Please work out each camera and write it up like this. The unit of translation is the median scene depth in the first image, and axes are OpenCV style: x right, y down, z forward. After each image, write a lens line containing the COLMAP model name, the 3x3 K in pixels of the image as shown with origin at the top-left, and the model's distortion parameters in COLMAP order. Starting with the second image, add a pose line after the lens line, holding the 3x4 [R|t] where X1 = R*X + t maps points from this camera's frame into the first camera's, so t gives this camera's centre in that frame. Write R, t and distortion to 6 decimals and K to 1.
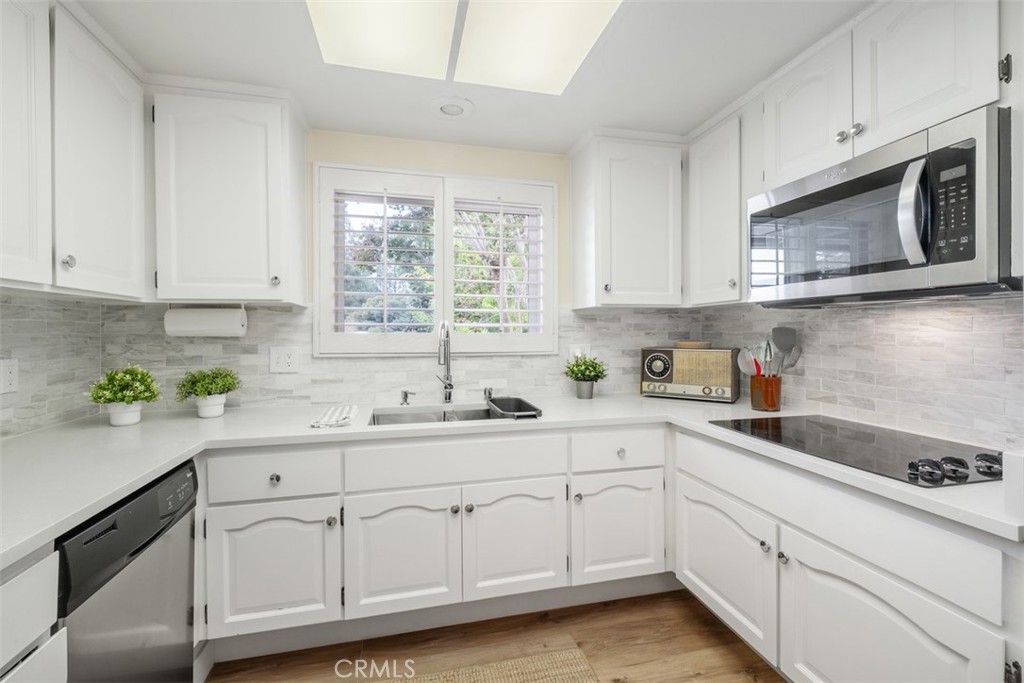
lens RADIAL K [[441.9, 0, 510.2], [0, 441.9, 337.6], [0, 0, 1]] dist [-0.000849, -0.000059]
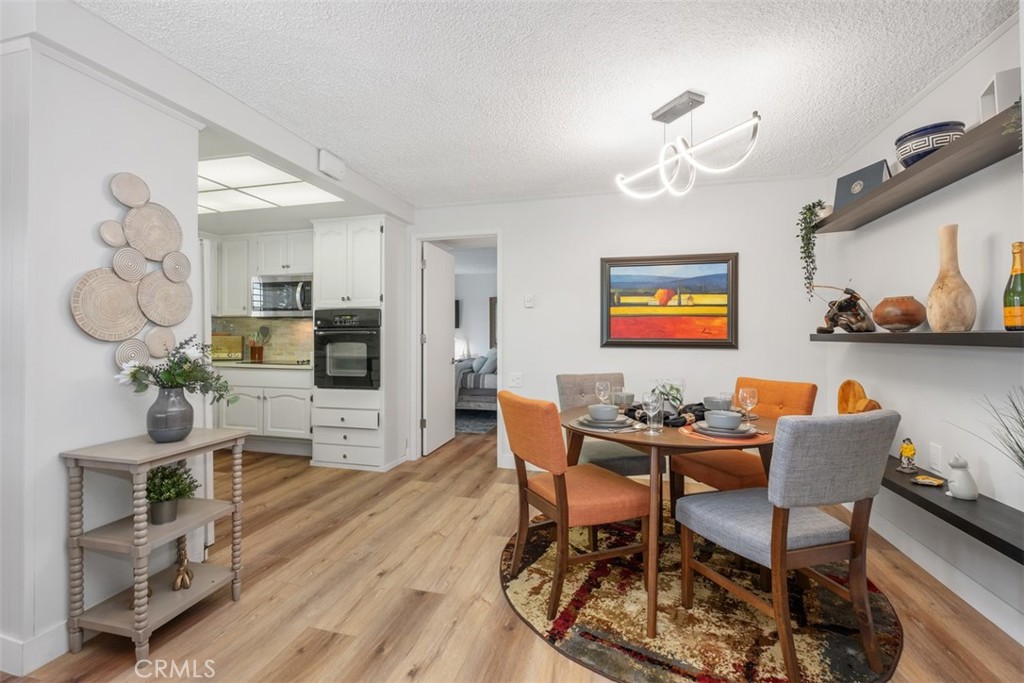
lens RADIAL K [[441.9, 0, 509.7], [0, 441.9, 336.2], [0, 0, 1]] dist [-0.000849, -0.000059]
pose [[0.470913, -0.000856, 0.882179, -1.053176], [0.002509, 0.999997, -0.000369, 0.039540], [-0.882176, 0.002388, 0.470914, -1.586213]]
